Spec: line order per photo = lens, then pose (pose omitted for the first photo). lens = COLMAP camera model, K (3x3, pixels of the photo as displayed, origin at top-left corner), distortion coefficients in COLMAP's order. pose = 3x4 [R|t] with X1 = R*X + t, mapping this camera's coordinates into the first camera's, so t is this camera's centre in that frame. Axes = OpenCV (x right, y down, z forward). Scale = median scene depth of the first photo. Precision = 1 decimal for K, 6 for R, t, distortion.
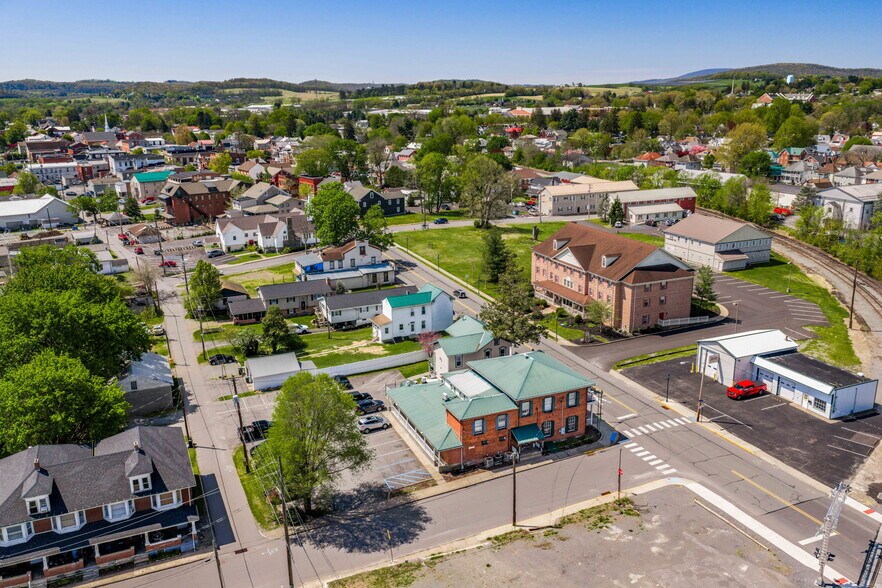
lens RADIAL K [[725.4, 0, 431.4], [0, 725.4, 289.5], [0, 0, 1]] dist [0.018095, 0.010955]
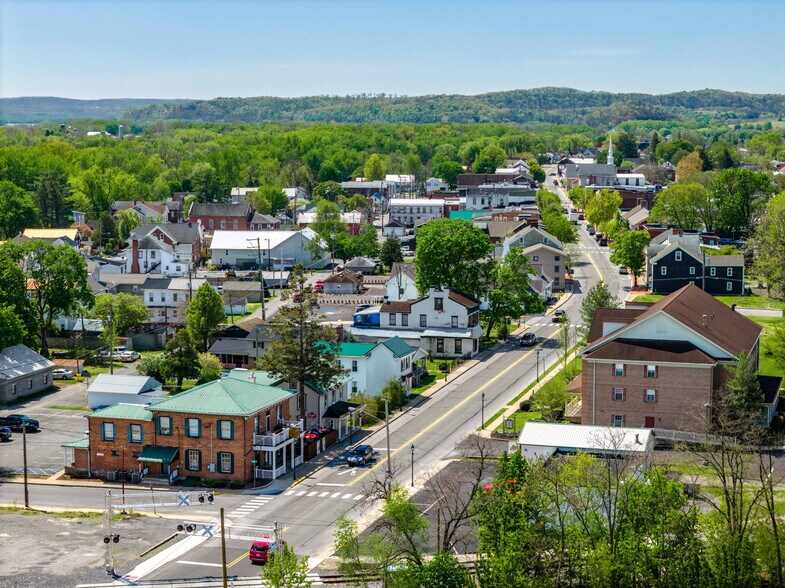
lens RADIAL K [[1511.8, 0, 385.7], [0, 1511.8, 291.9], [0, 0, 1]] dist [-0.161108, 0.000000]
pose [[0.764757, 0.087714, -0.638320, 1.194300], [-0.179499, 0.980474, -0.080323, 0.089046], [0.618810, 0.176005, 0.765569, -0.170872]]
